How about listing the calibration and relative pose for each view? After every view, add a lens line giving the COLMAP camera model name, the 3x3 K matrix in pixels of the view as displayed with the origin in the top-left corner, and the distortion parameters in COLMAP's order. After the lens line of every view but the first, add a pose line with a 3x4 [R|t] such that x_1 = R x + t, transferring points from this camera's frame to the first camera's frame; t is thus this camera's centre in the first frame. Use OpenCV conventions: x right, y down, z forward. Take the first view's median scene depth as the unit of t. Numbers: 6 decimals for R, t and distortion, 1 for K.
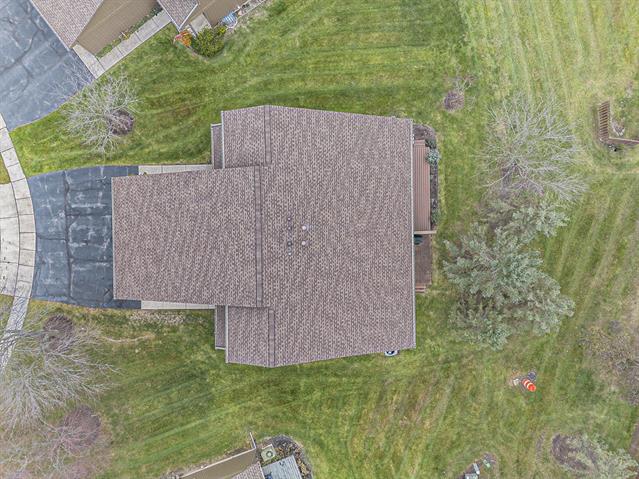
lens RADIAL K [[449.8, 0, 316.7], [0, 449.8, 238.6], [0, 0, 1]] dist [0.057303, -0.028646]
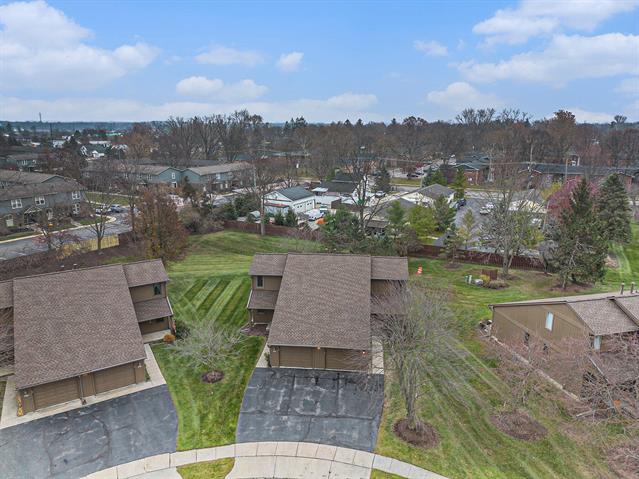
lens RADIAL K [[449.8, 0, 320.3], [0, 449.8, 241.1], [0, 0, 1]] dist [0.057303, -0.028646]
pose [[0.117185, -0.231845, 0.965669, -1.374005], [0.993041, 0.015905, -0.116688, 0.124380], [0.011695, 0.972623, 0.232095, 0.430400]]
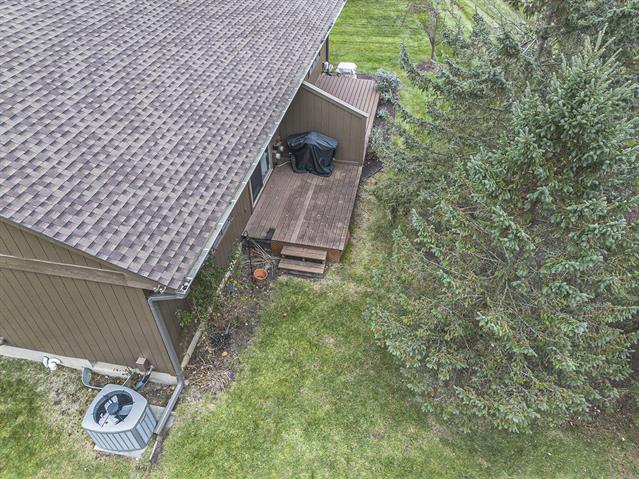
lens RADIAL K [[449.8, 0, 317.7], [0, 449.8, 238.5], [0, 0, 1]] dist [0.057303, -0.028646]
pose [[0.976245, 0.158990, -0.147198, 0.274756], [-0.215442, 0.640139, -0.737433, 0.329184], [-0.023018, 0.751628, 0.659186, 0.758825]]
